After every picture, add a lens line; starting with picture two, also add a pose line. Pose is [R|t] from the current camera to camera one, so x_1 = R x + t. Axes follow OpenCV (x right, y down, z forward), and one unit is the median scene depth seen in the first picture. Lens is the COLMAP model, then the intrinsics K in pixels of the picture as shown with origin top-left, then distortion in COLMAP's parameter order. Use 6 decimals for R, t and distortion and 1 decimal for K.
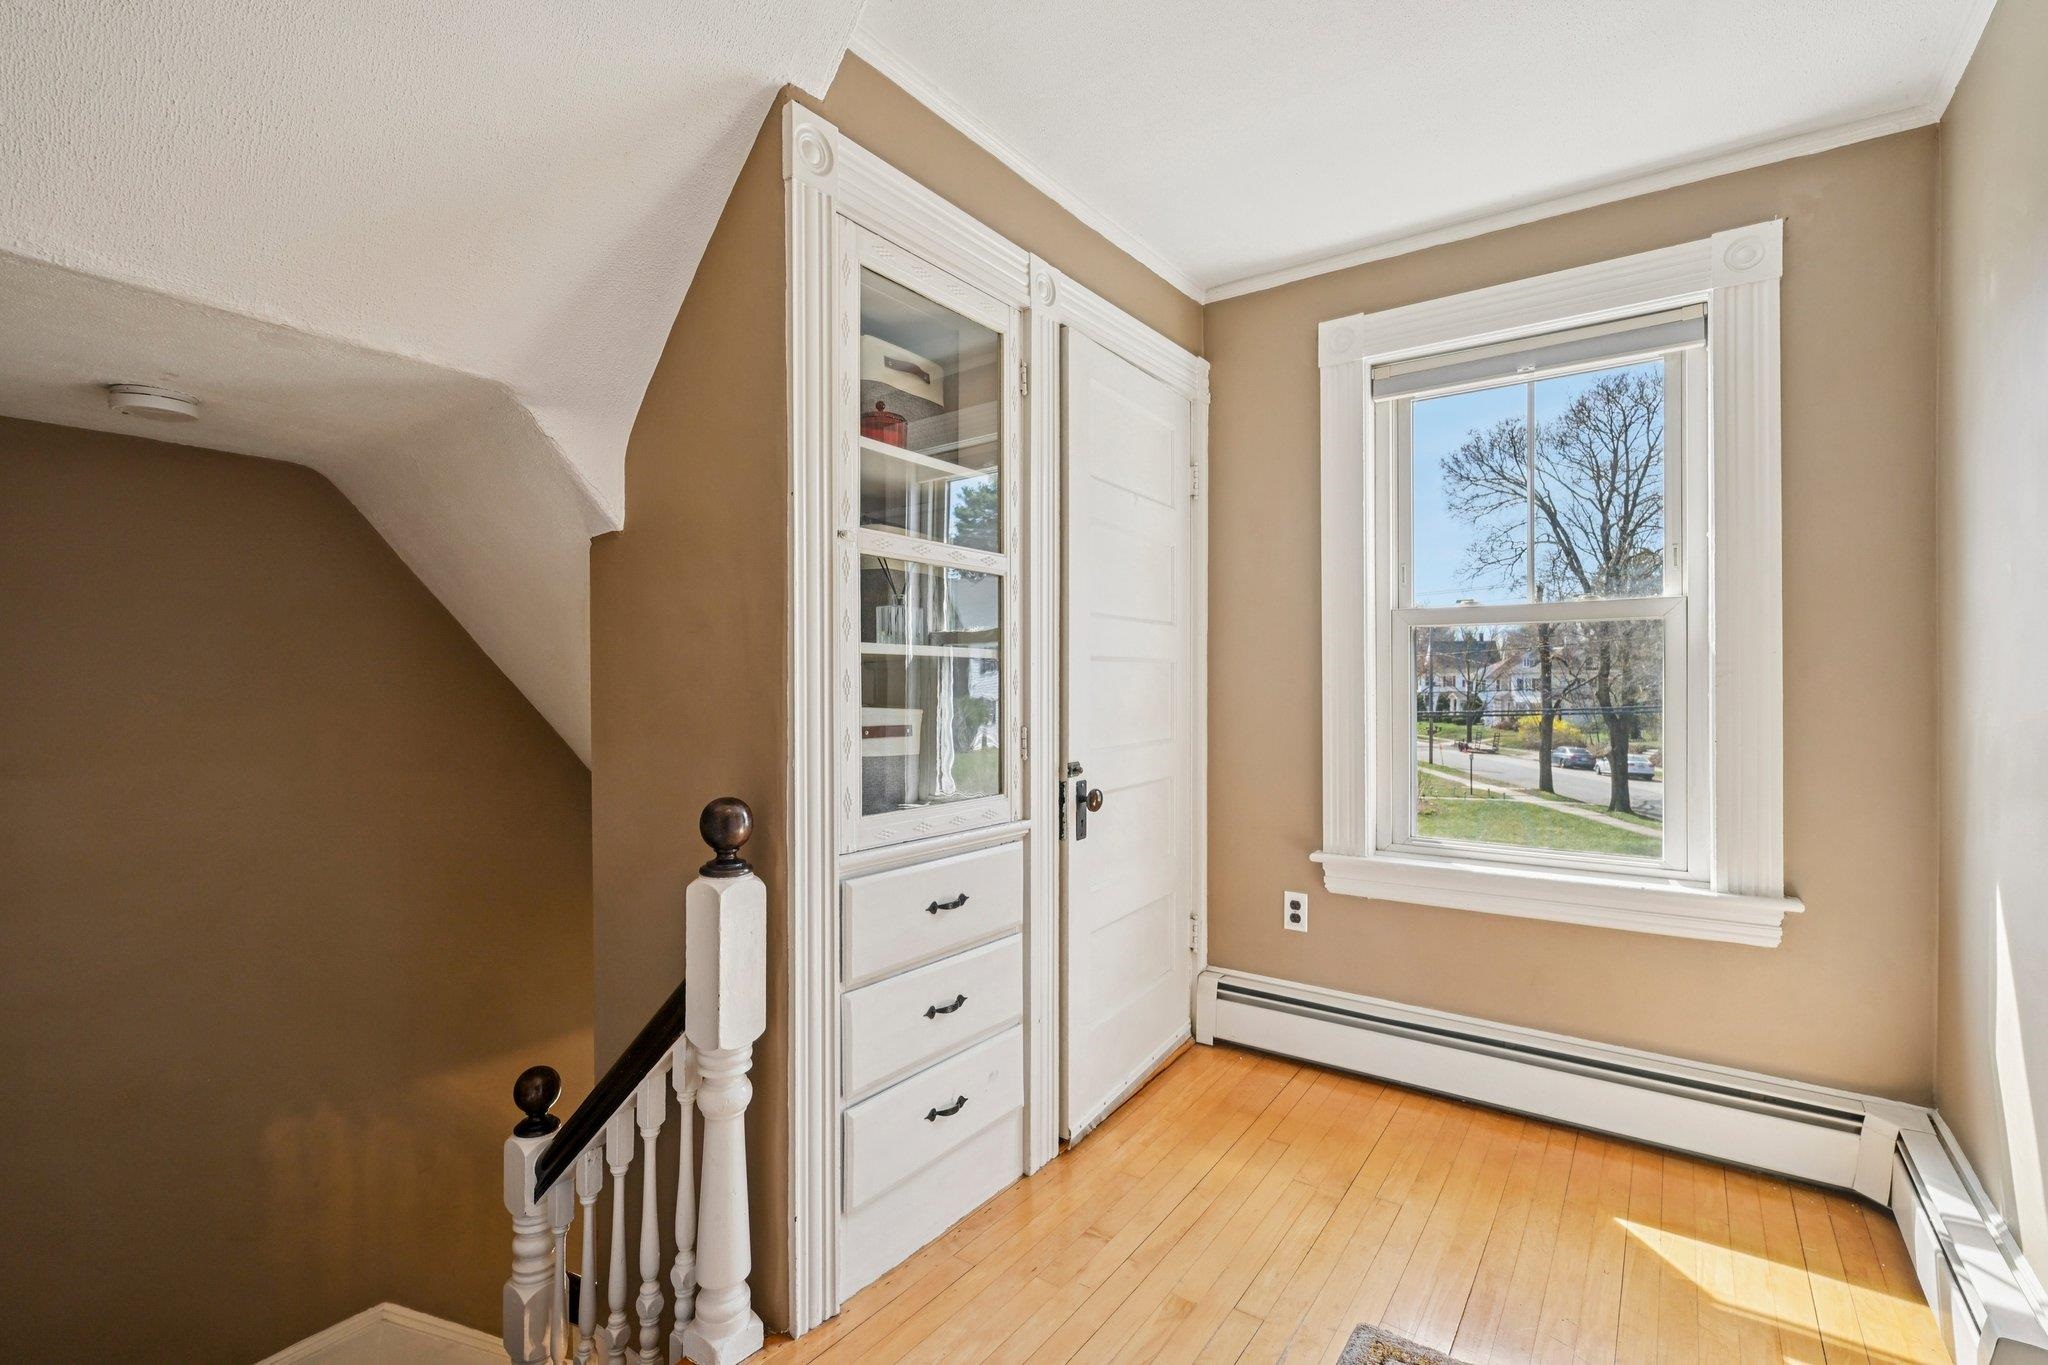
lens RADIAL K [[917.1, 0, 1025.7], [0, 917.1, 684.1], [0, 0, 1]] dist [0.003469, -0.000742]
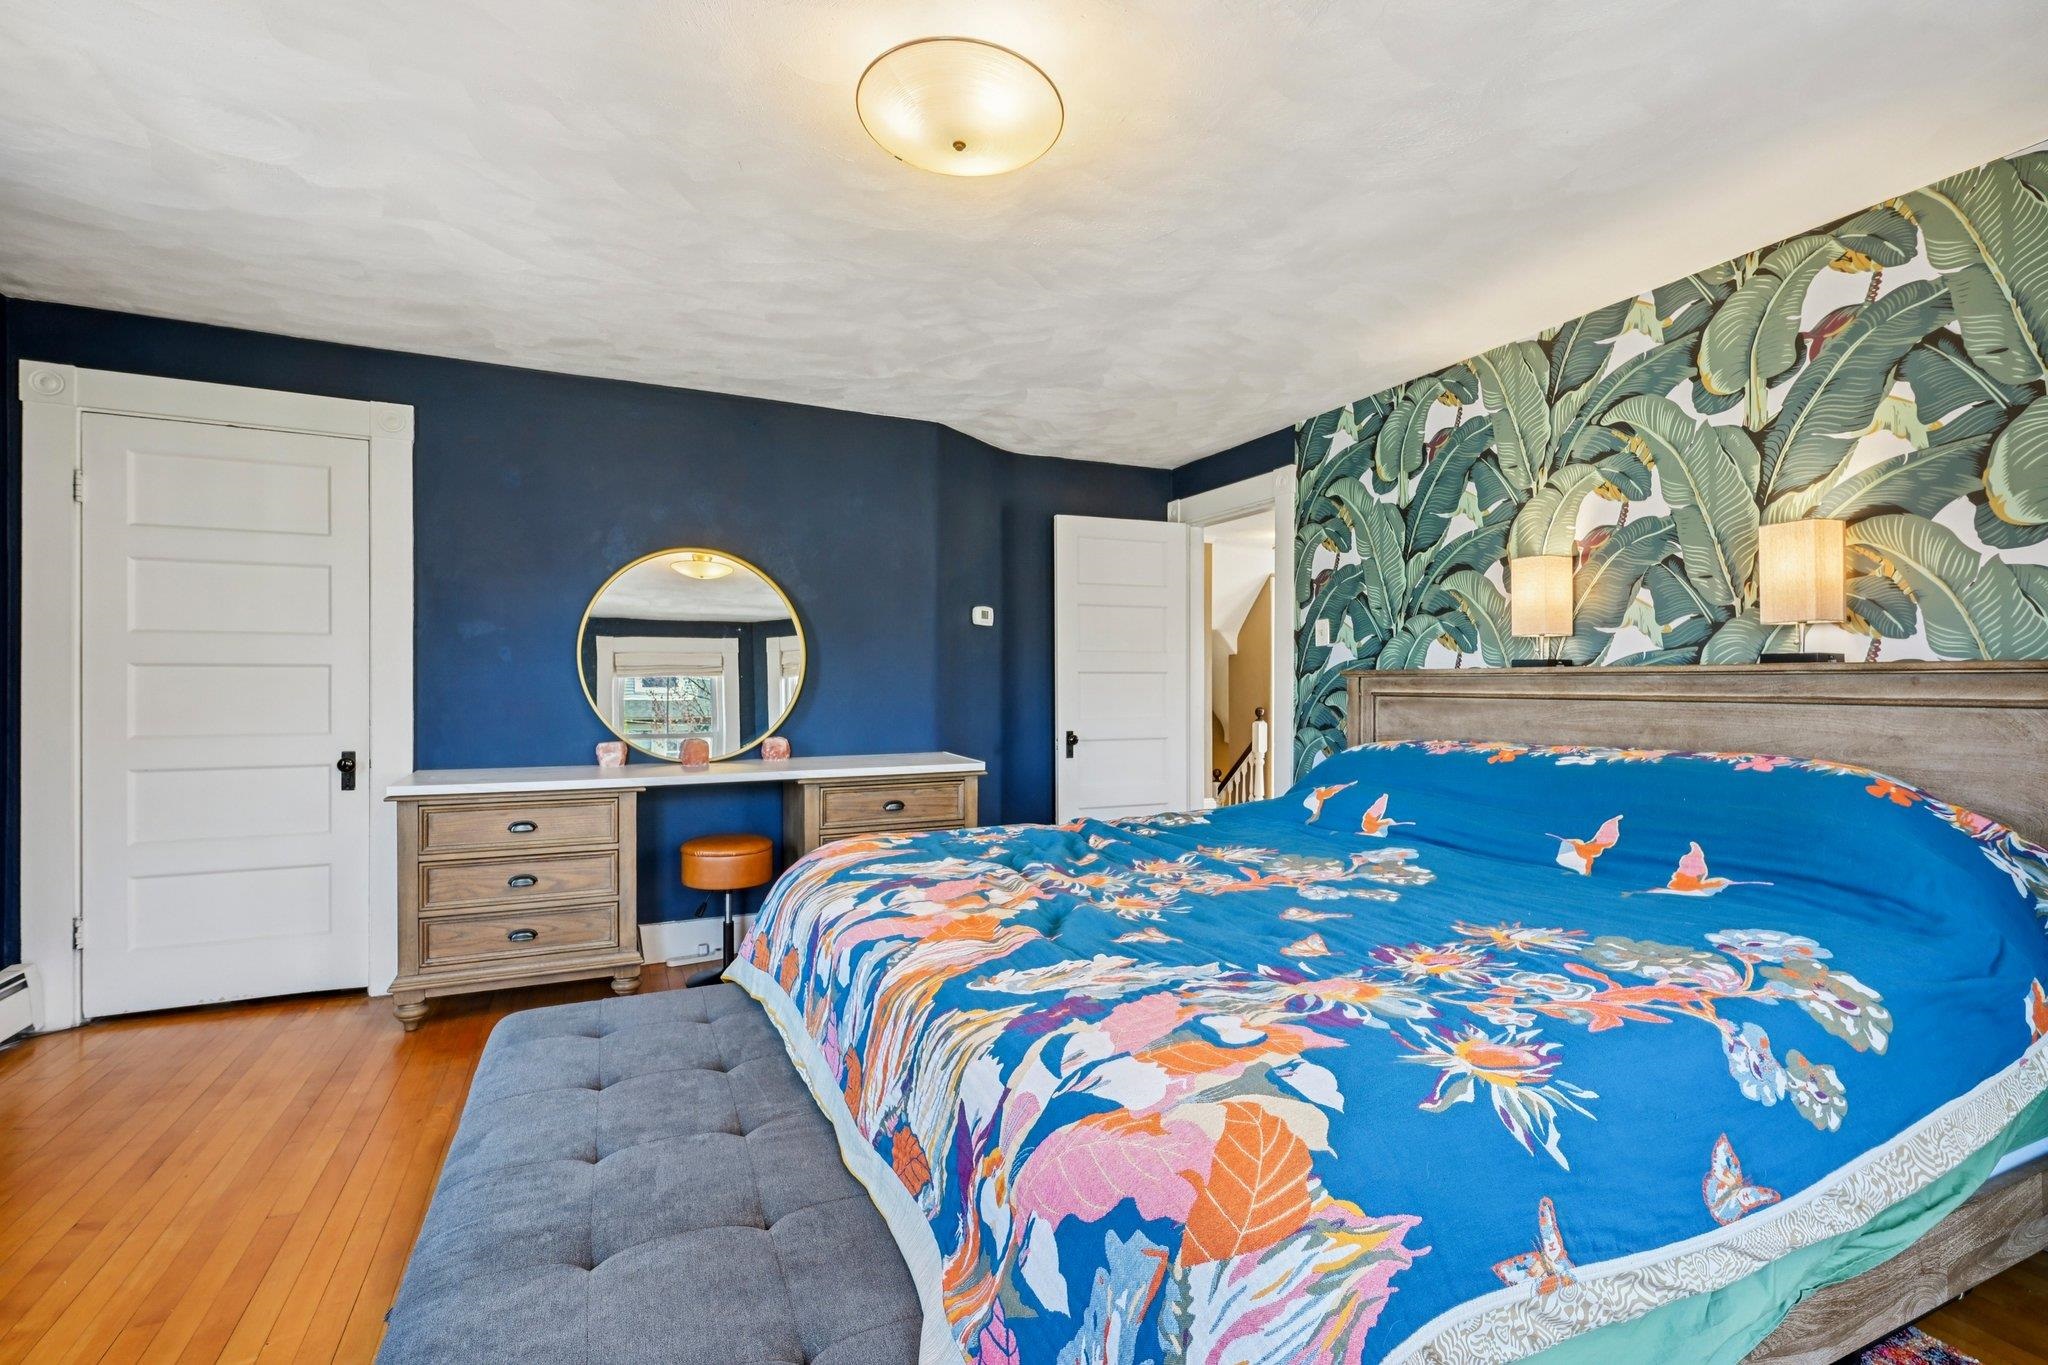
lens RADIAL K [[917.1, 0, 1022.9], [0, 917.1, 682.7], [0, 0, 1]] dist [0.003469, -0.000742]
pose [[0.868794, 0.000643, -0.495174, 1.094231], [-0.000712, 1.000000, 0.000048, -0.017223], [0.495173, 0.000311, 0.868794, -4.217111]]
